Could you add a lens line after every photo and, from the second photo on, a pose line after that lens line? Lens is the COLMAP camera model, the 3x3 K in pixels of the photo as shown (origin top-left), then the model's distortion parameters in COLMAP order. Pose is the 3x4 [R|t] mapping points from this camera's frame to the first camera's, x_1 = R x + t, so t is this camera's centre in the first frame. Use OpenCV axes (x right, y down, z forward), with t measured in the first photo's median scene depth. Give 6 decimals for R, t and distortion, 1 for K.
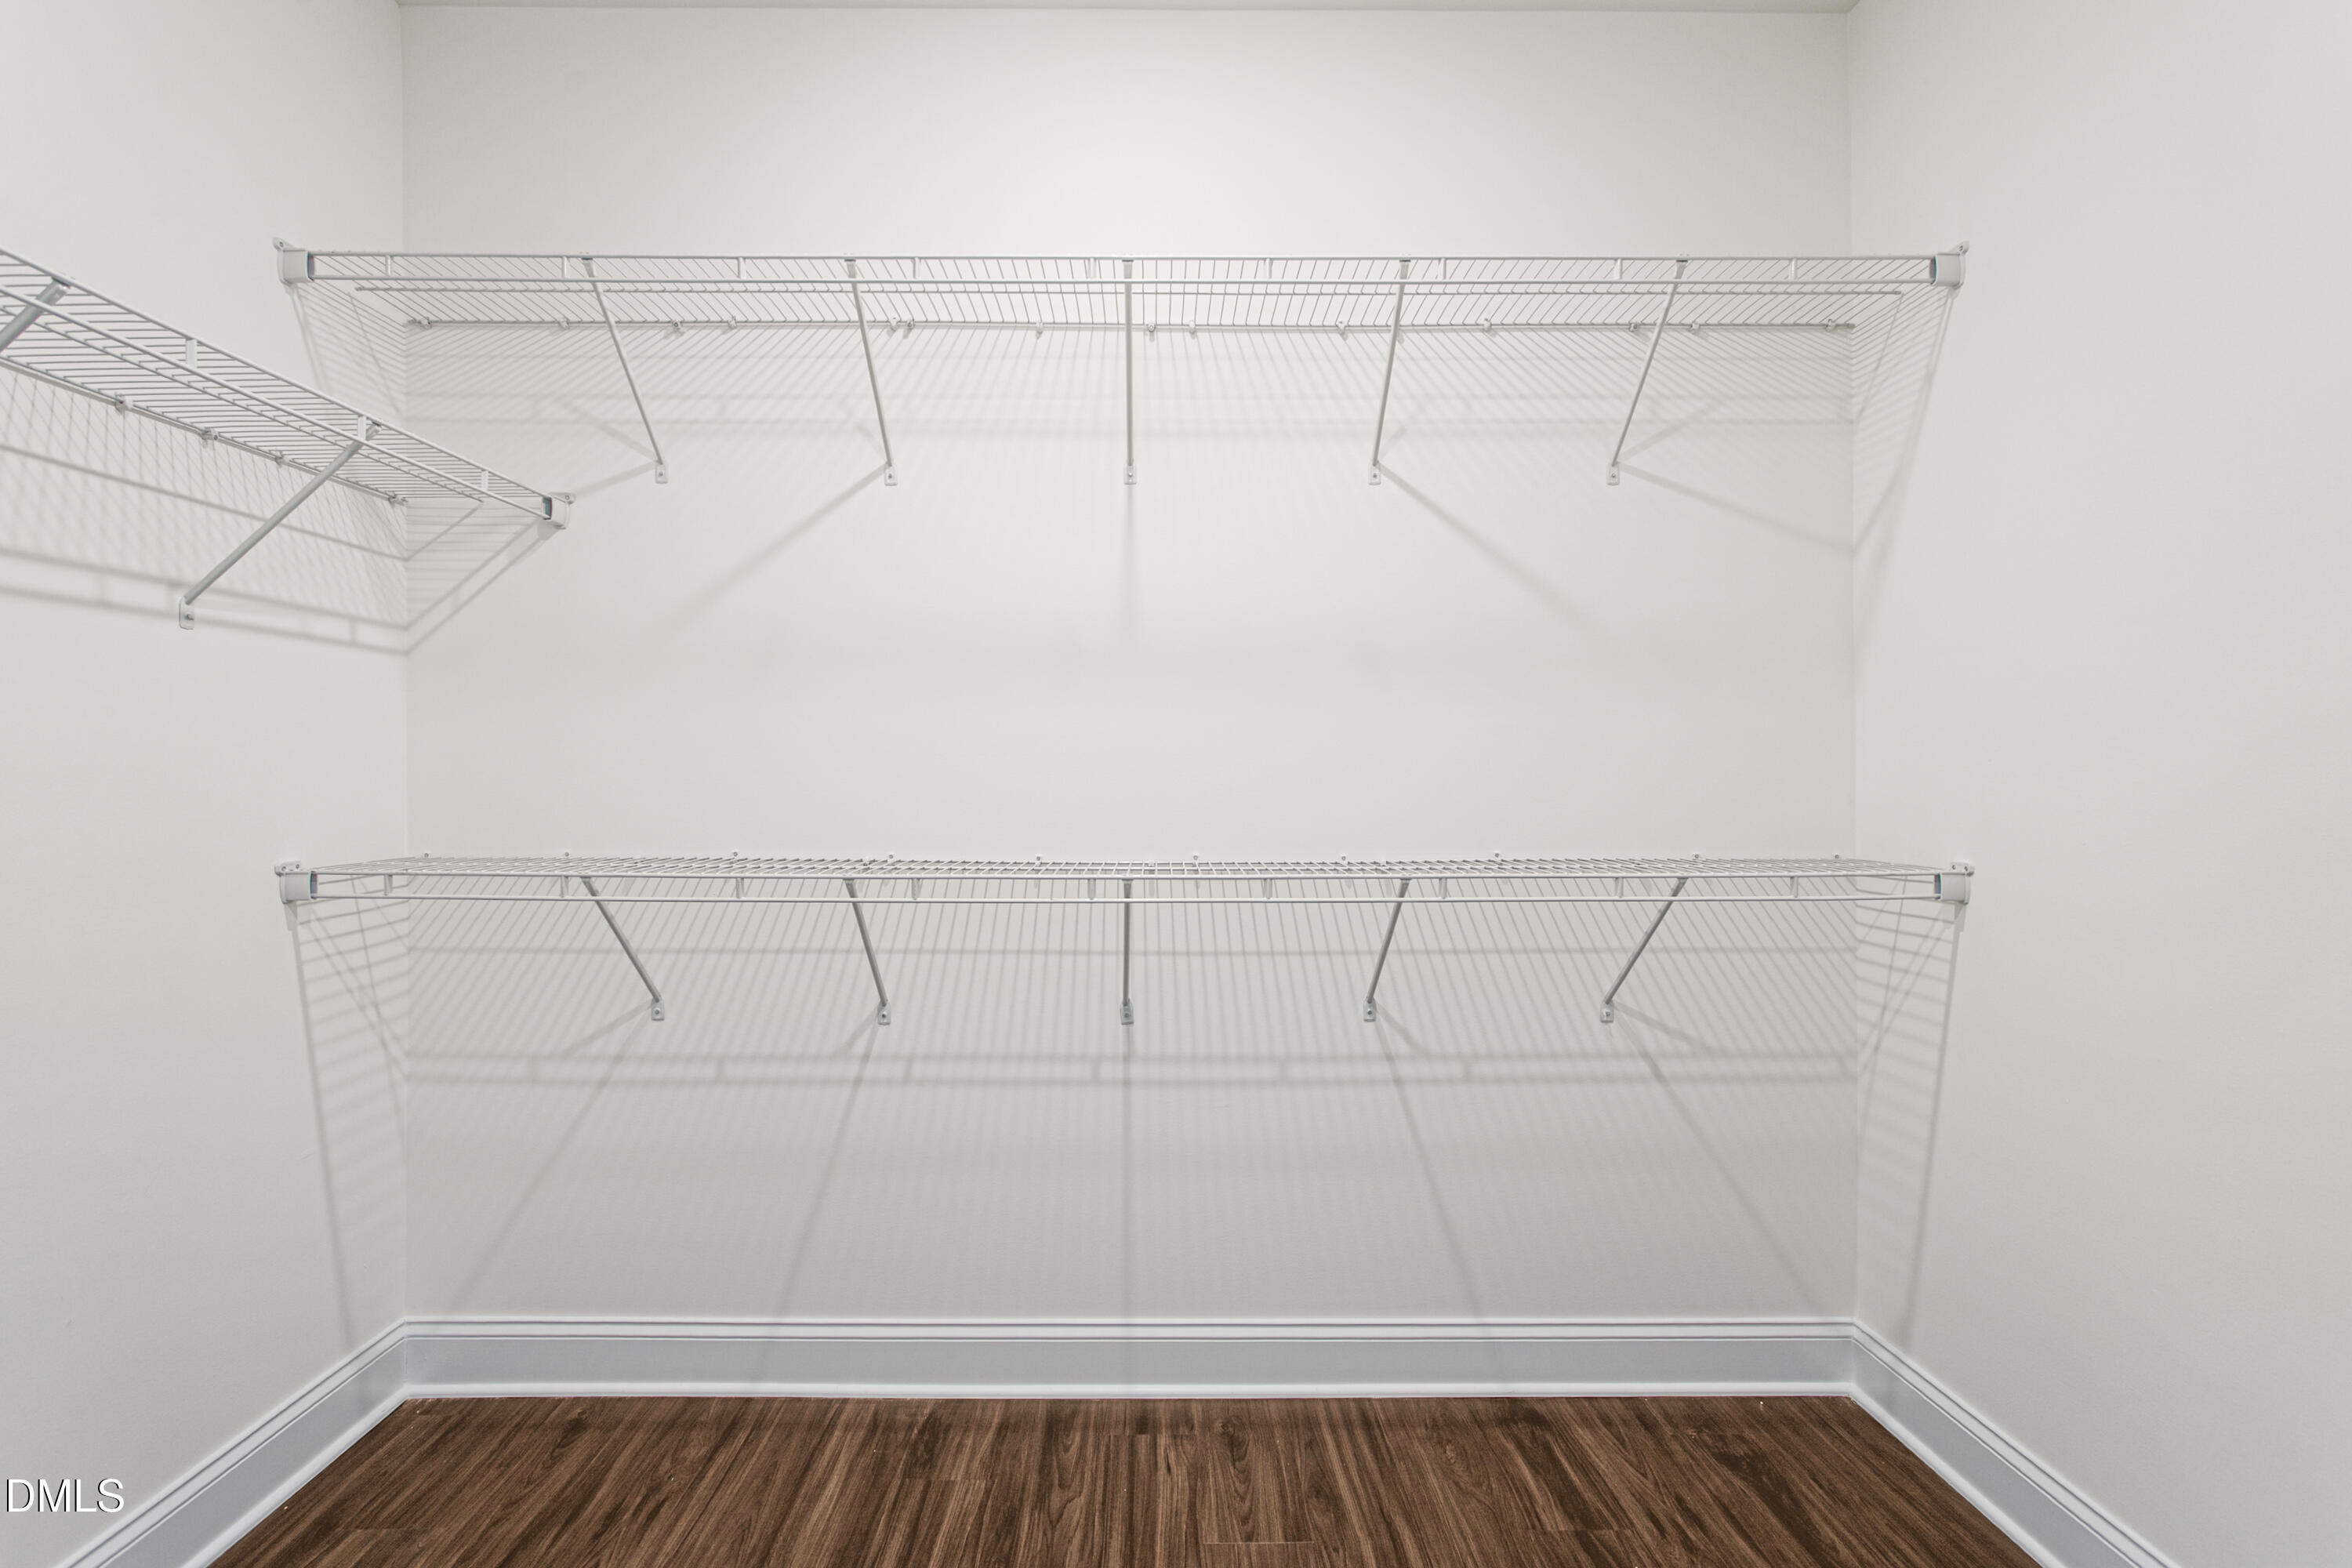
lens RADIAL K [[1271.9, 0, 1175.0], [0, 1271.9, 780.1], [0, 0, 1]] dist [-0.017755, 0.000281]
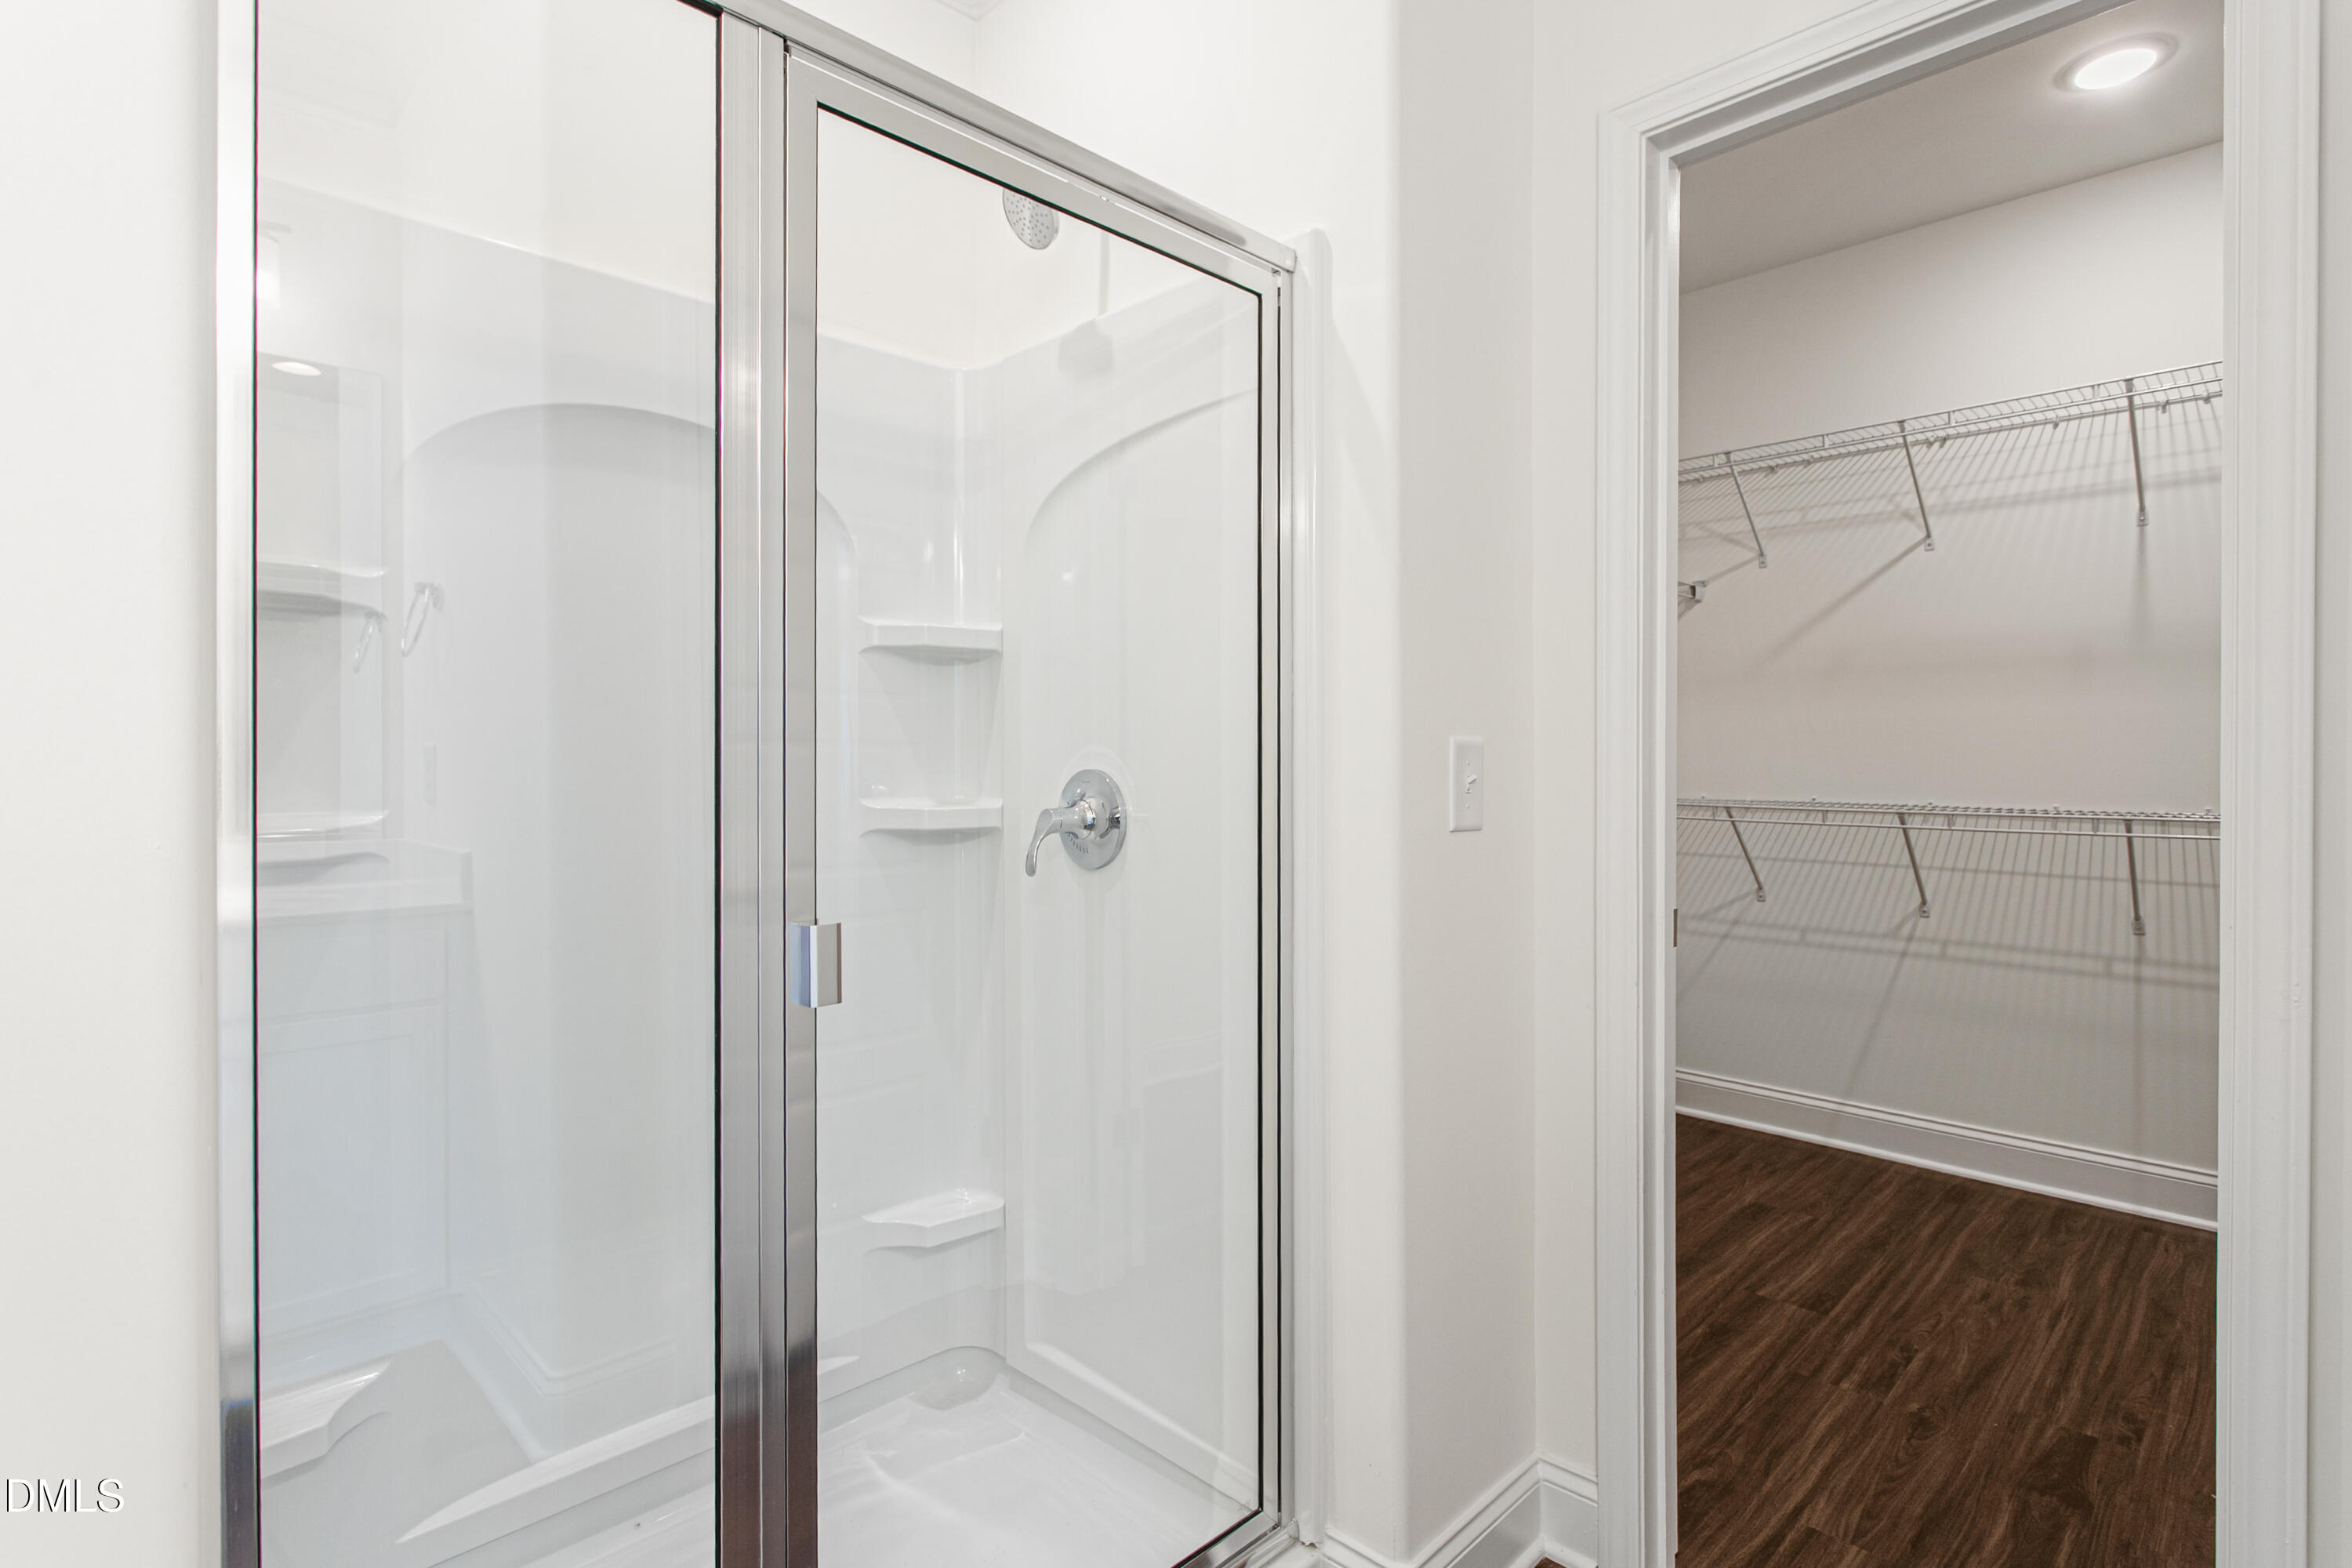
lens RADIAL K [[1143.4, 0, 1181.2], [0, 1143.4, 762.9], [0, 0, 1]] dist [-0.002575, 0.001638]
pose [[0.704142, 0.000901, -0.710058, 0.105309], [0.002043, 0.999992, 0.003295, 0.006906], [0.710056, -0.003771, 0.704135, -0.547852]]
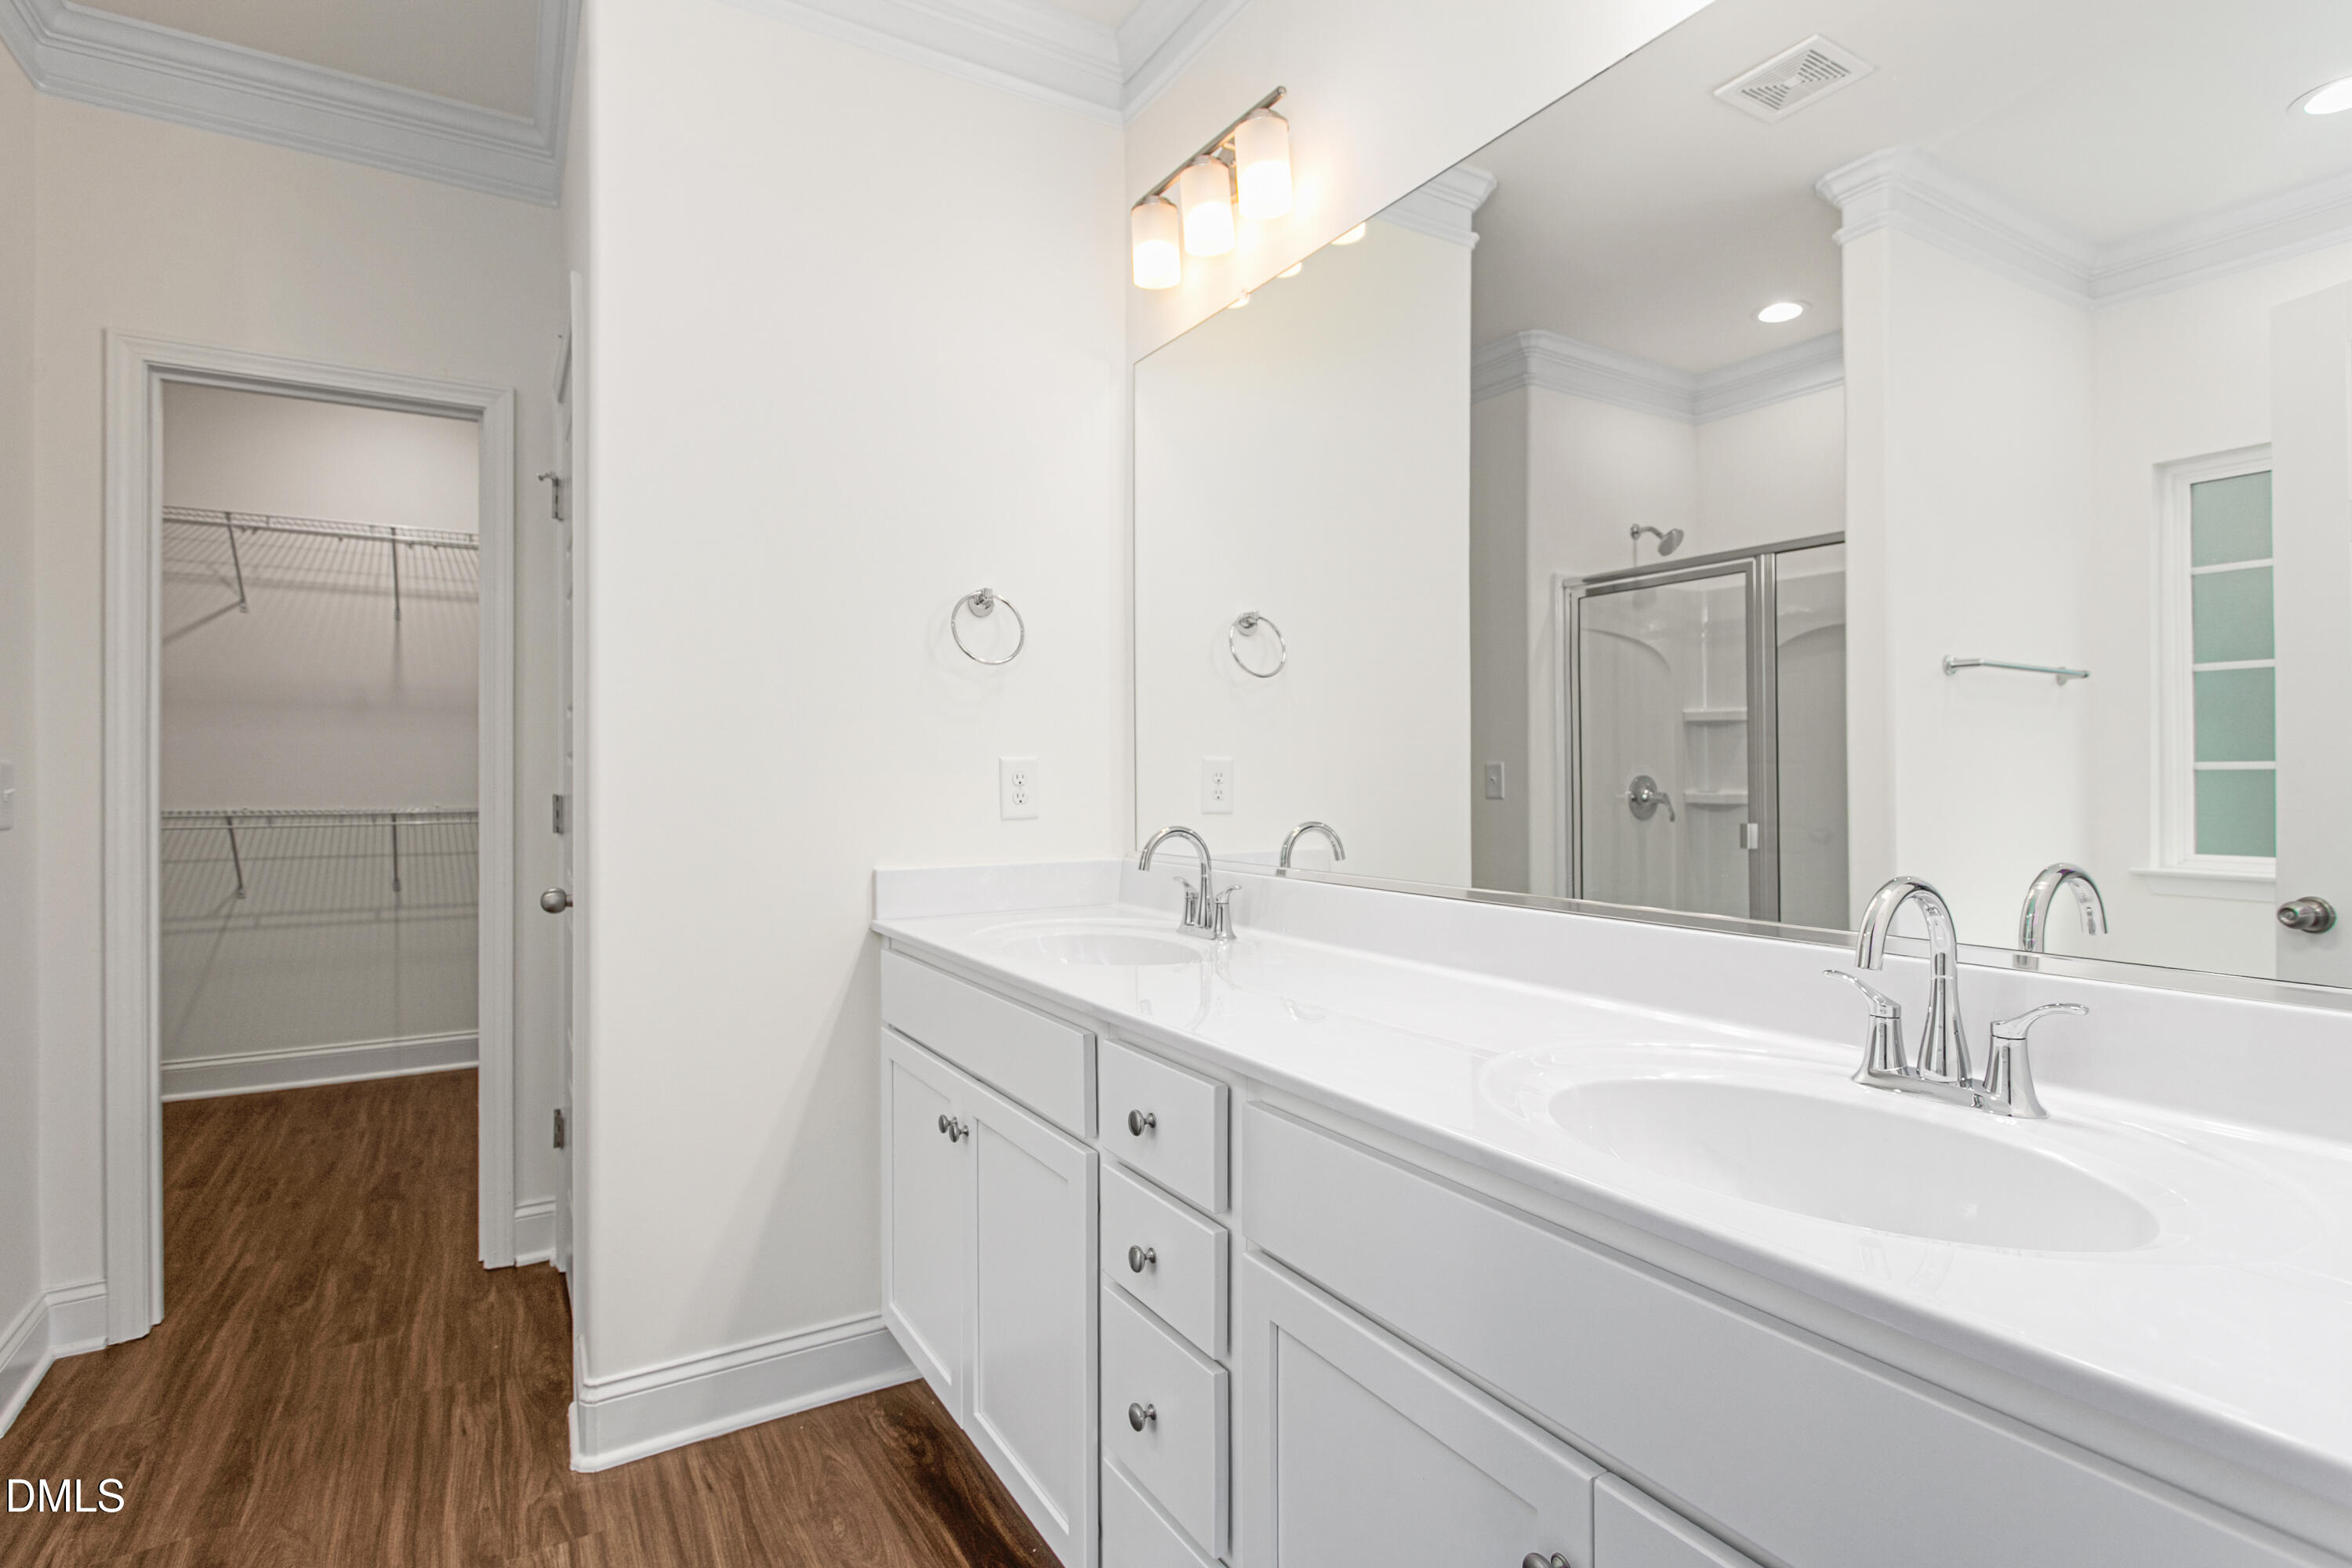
lens RADIAL K [[1143.4, 0, 1180.5], [0, 1143.4, 772.4], [0, 0, 1]] dist [-0.002575, 0.001638]
pose [[0.851721, -0.003563, 0.523984, 0.071363], [0.002286, 0.999993, 0.003084, 0.003377], [-0.523991, -0.001429, 0.851723, -1.178653]]
